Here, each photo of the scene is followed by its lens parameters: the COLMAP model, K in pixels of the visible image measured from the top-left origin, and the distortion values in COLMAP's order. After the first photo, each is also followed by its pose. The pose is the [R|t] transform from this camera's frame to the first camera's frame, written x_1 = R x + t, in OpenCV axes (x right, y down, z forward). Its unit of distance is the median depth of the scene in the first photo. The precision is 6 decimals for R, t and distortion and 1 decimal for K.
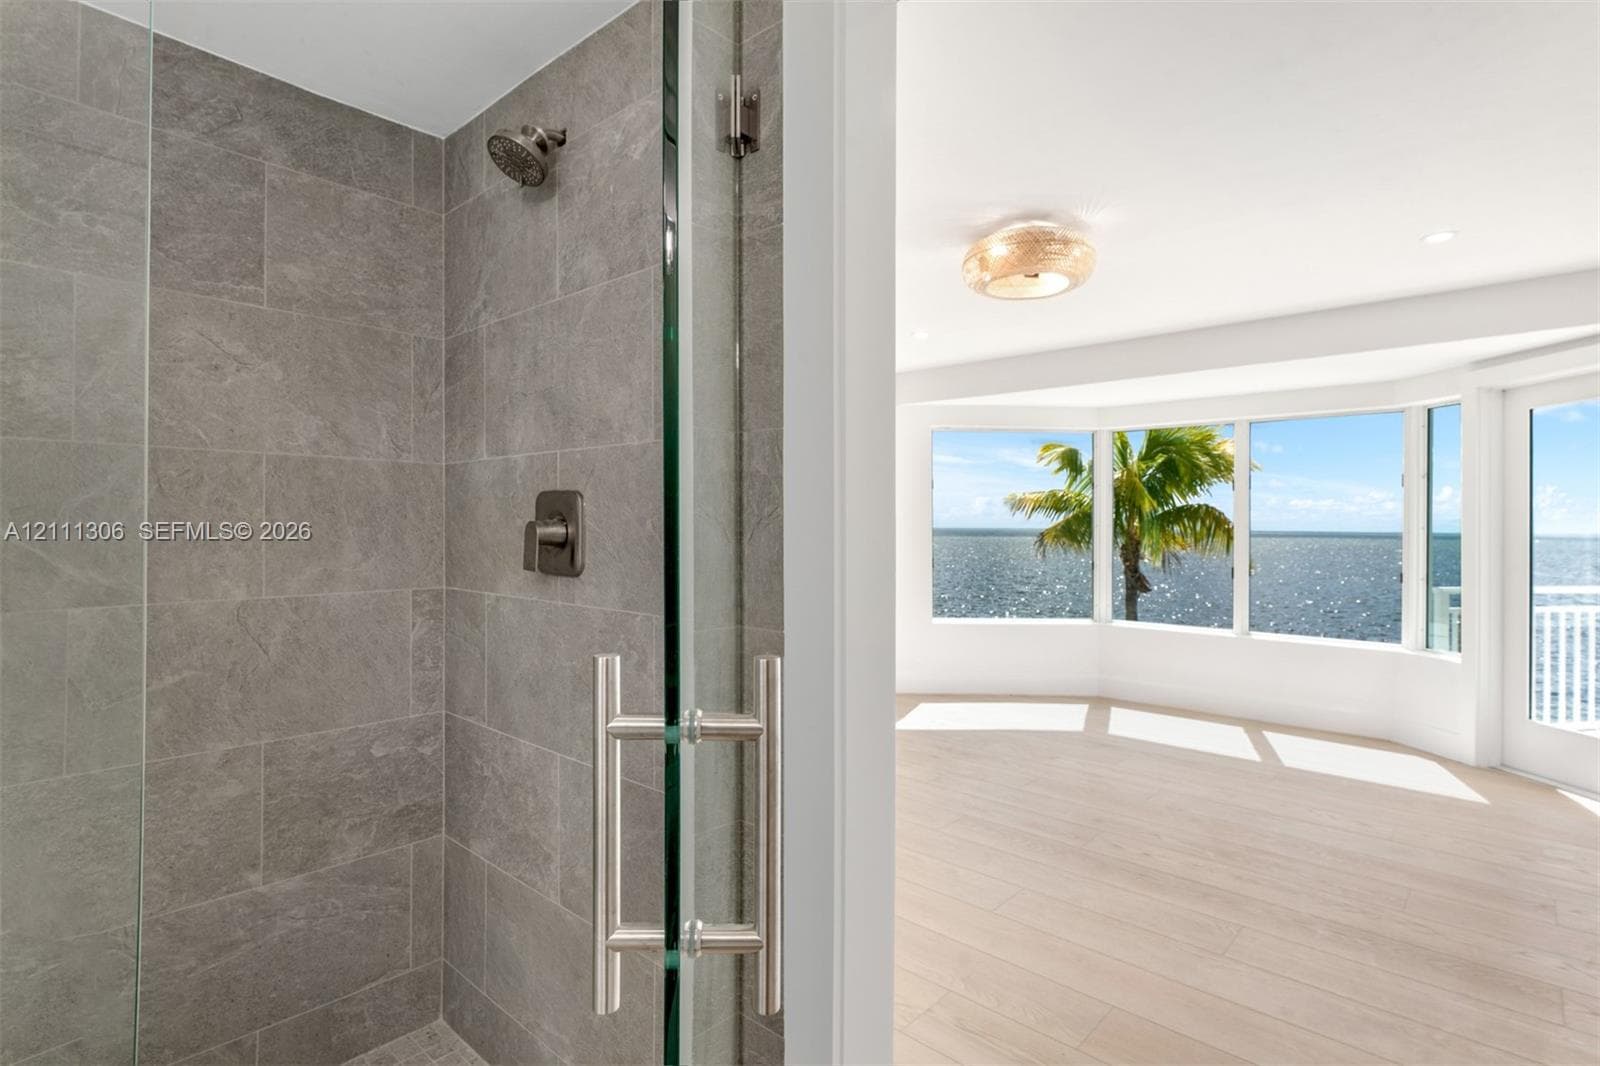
lens RADIAL K [[663.4, 0, 780.1], [0, 663.4, 539.9], [0, 0, 1]] dist [-0.000684, -0.000419]
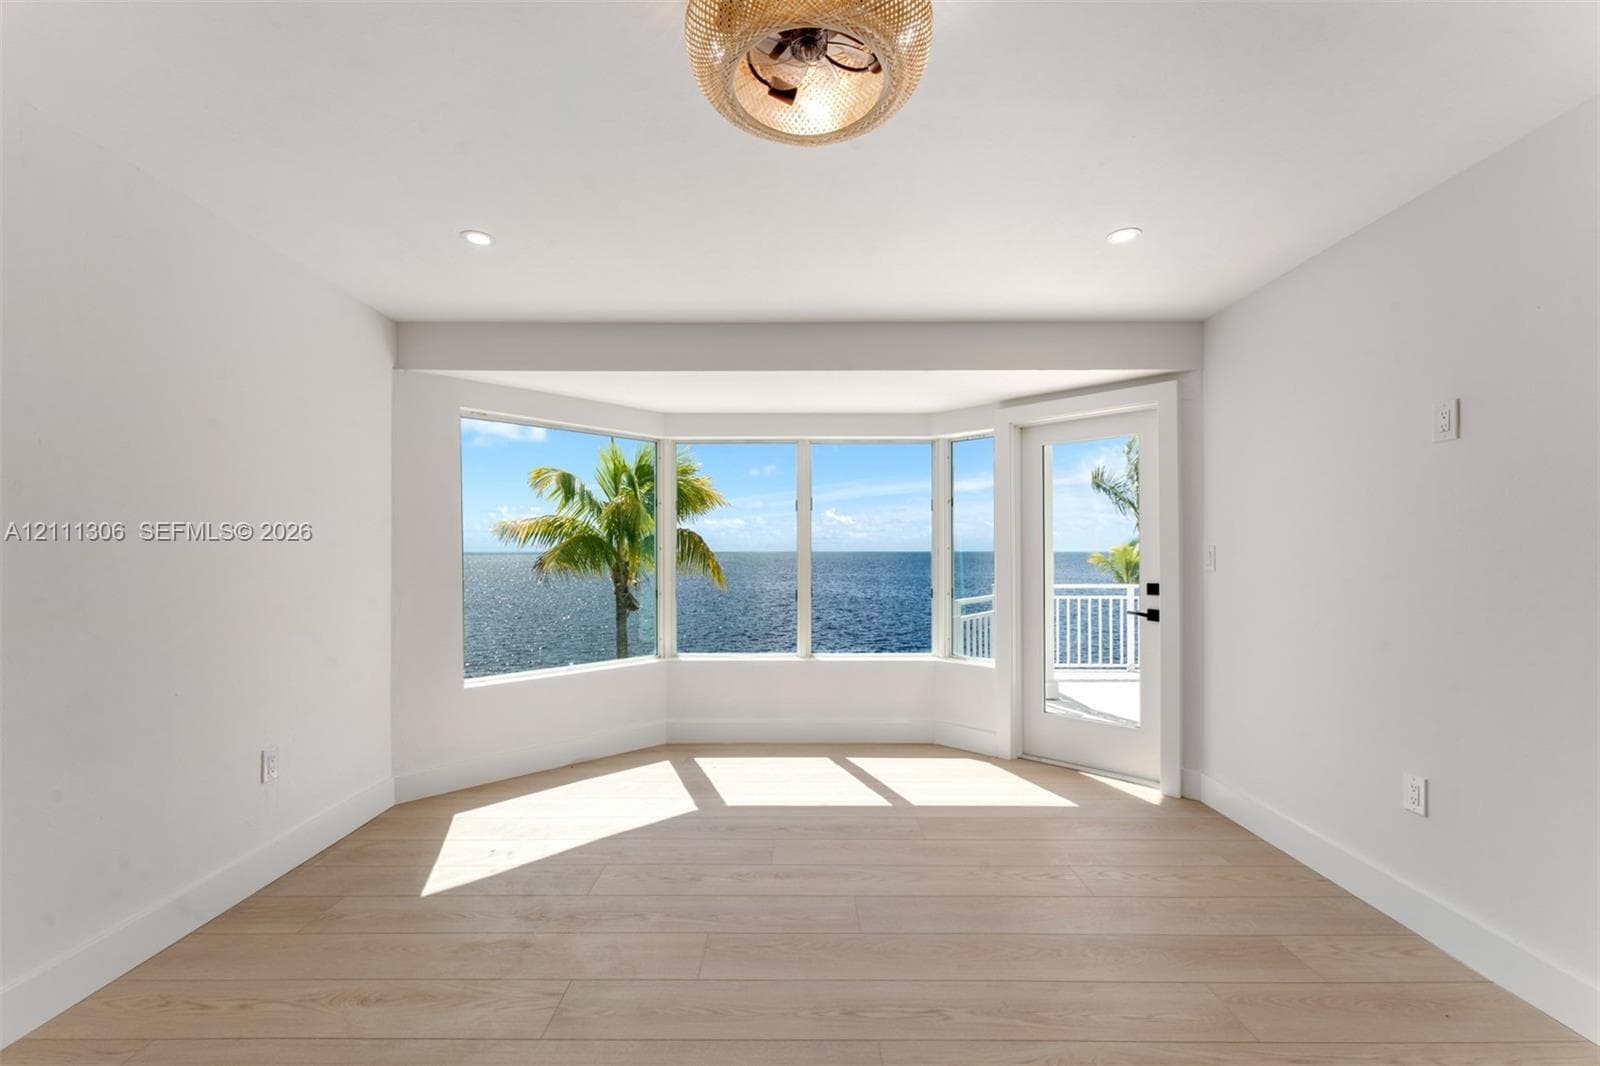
lens RADIAL K [[663.4, 0, 780.1], [0, 663.4, 539.9], [0, 0, 1]] dist [-0.000684, -0.000419]
pose [[0.737292, -0.001266, 0.675573, 0.001465], [0.025647, 0.999330, -0.026116, -0.008192], [-0.675087, 0.036582, 0.736831, 0.335848]]
